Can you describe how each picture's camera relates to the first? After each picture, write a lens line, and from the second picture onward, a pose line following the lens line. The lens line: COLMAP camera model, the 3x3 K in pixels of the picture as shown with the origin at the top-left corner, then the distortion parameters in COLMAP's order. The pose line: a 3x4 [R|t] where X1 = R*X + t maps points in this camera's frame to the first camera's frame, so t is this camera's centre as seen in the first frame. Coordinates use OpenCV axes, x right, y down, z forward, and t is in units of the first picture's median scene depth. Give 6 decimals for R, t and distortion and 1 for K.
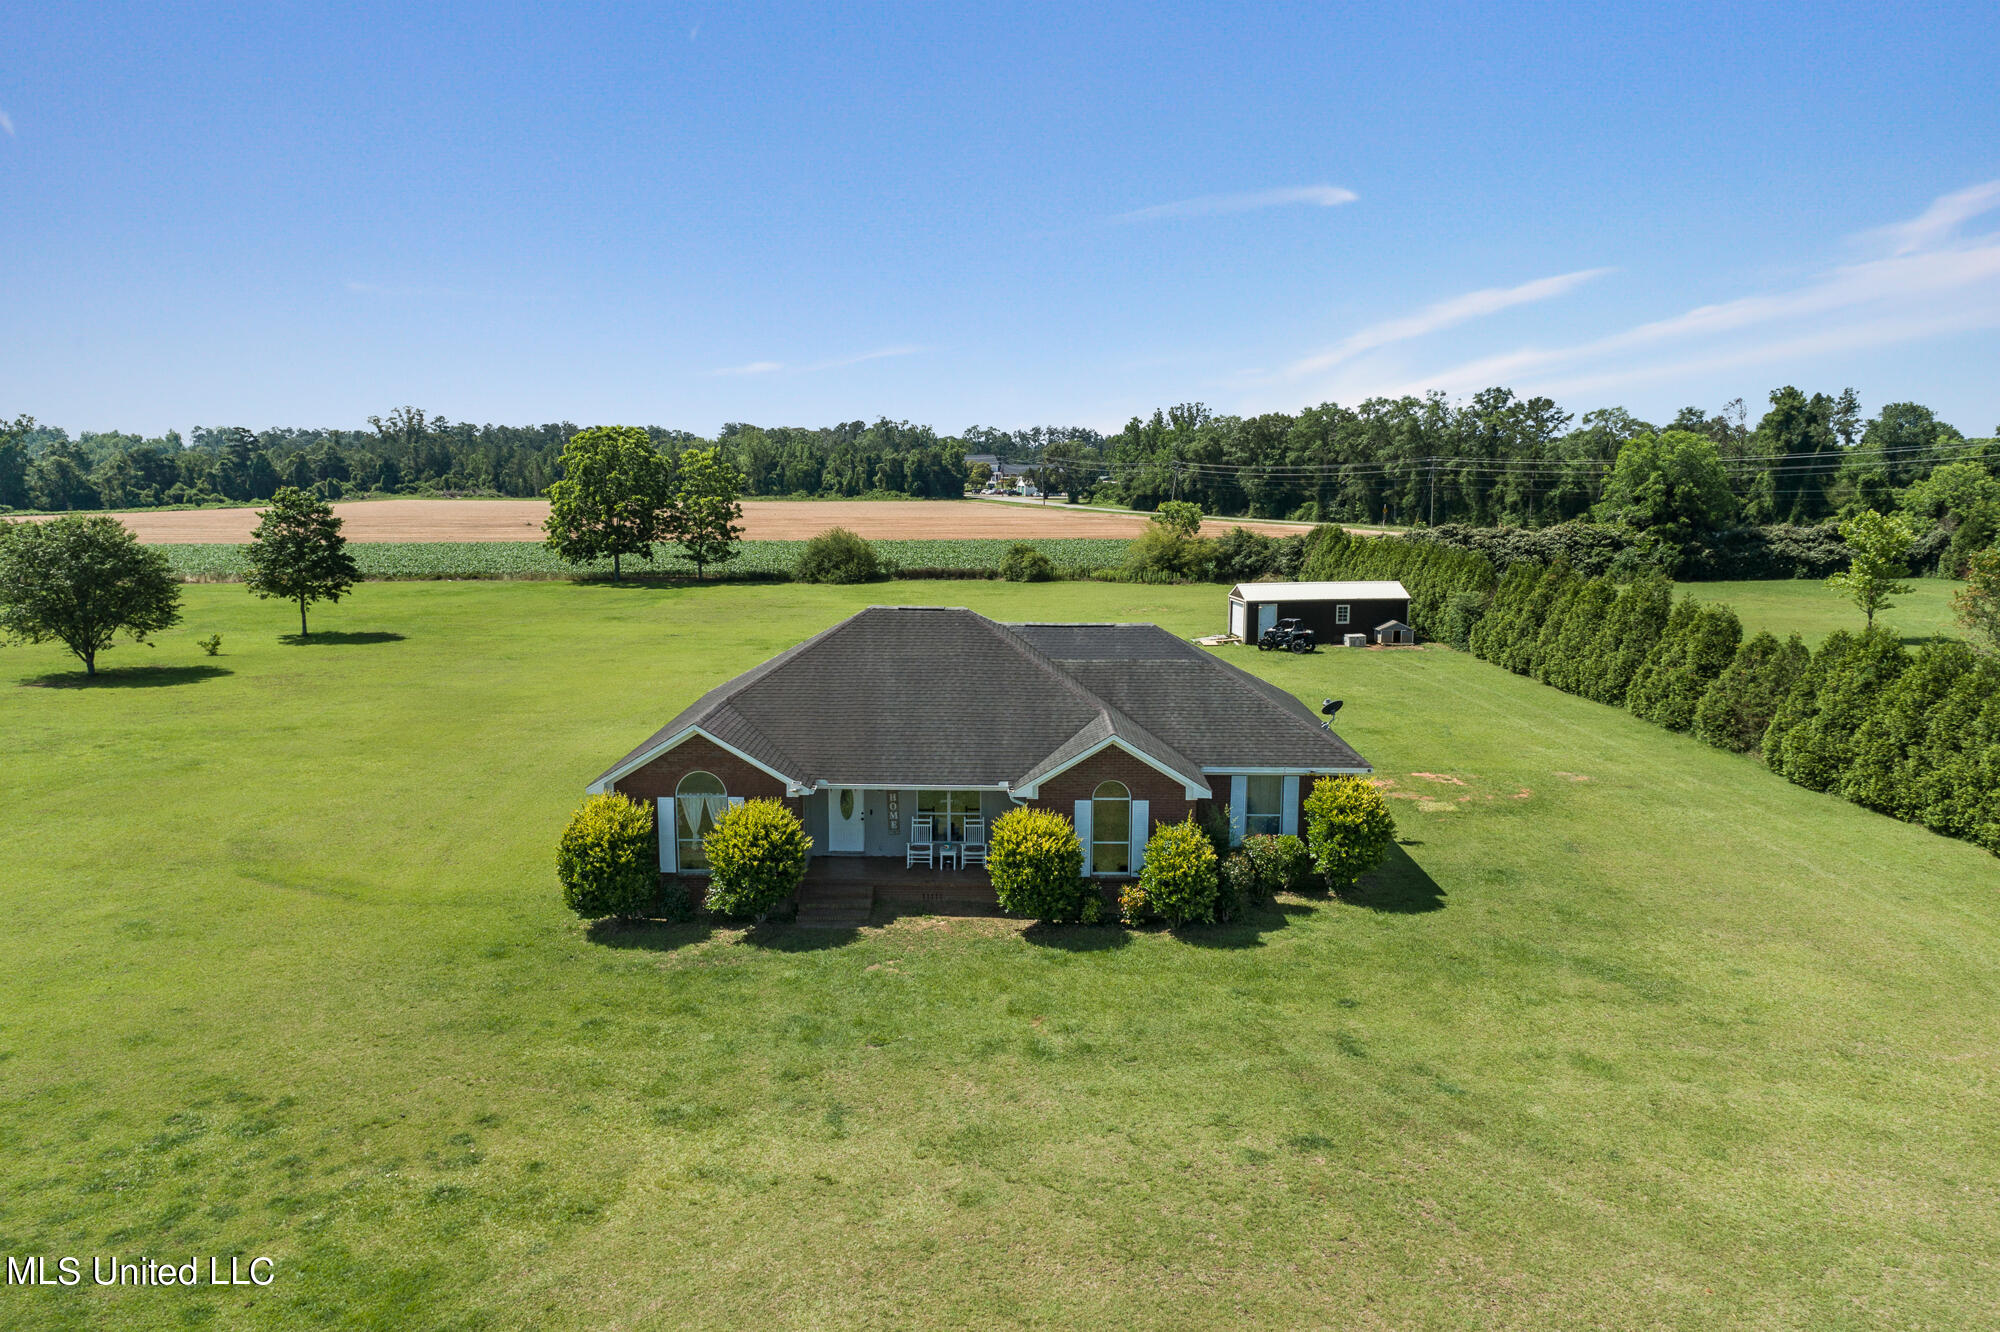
lens RADIAL K [[1365.2, 0, 1003.3], [0, 1365.2, 668.1], [0, 0, 1]] dist [-0.002817, 0.017887]
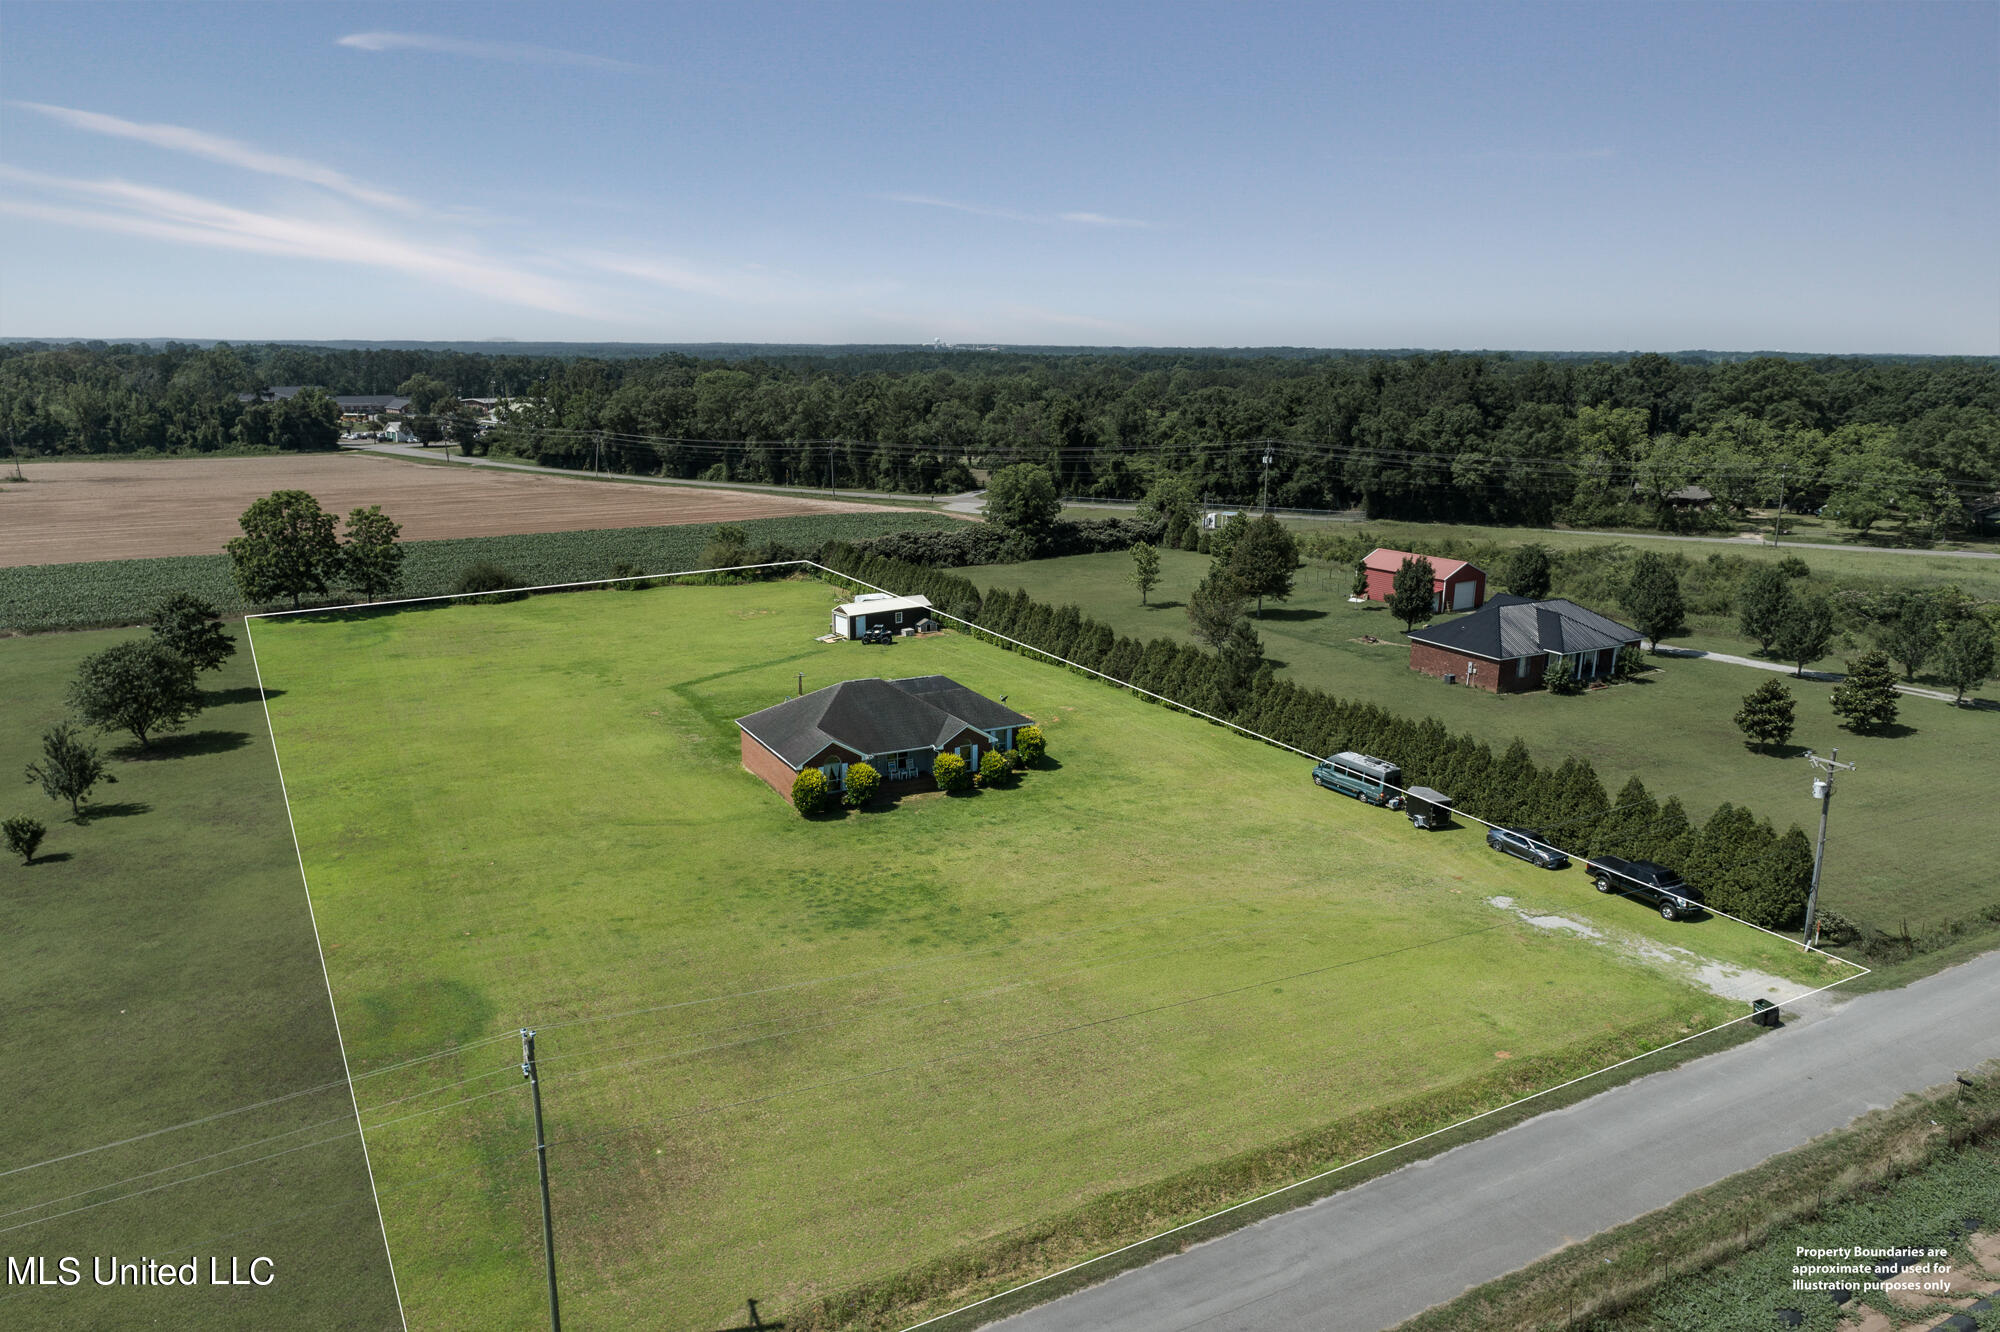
lens RADIAL K [[1365.2, 0, 1003.3], [0, 1365.2, 668.1], [0, 0, 1]] dist [-0.002817, 0.017887]
pose [[0.875443, -0.109094, 0.470848, -0.888001], [0.072042, 0.992764, 0.096074, -0.252622], [-0.477922, -0.050187, 0.876967, -1.165344]]
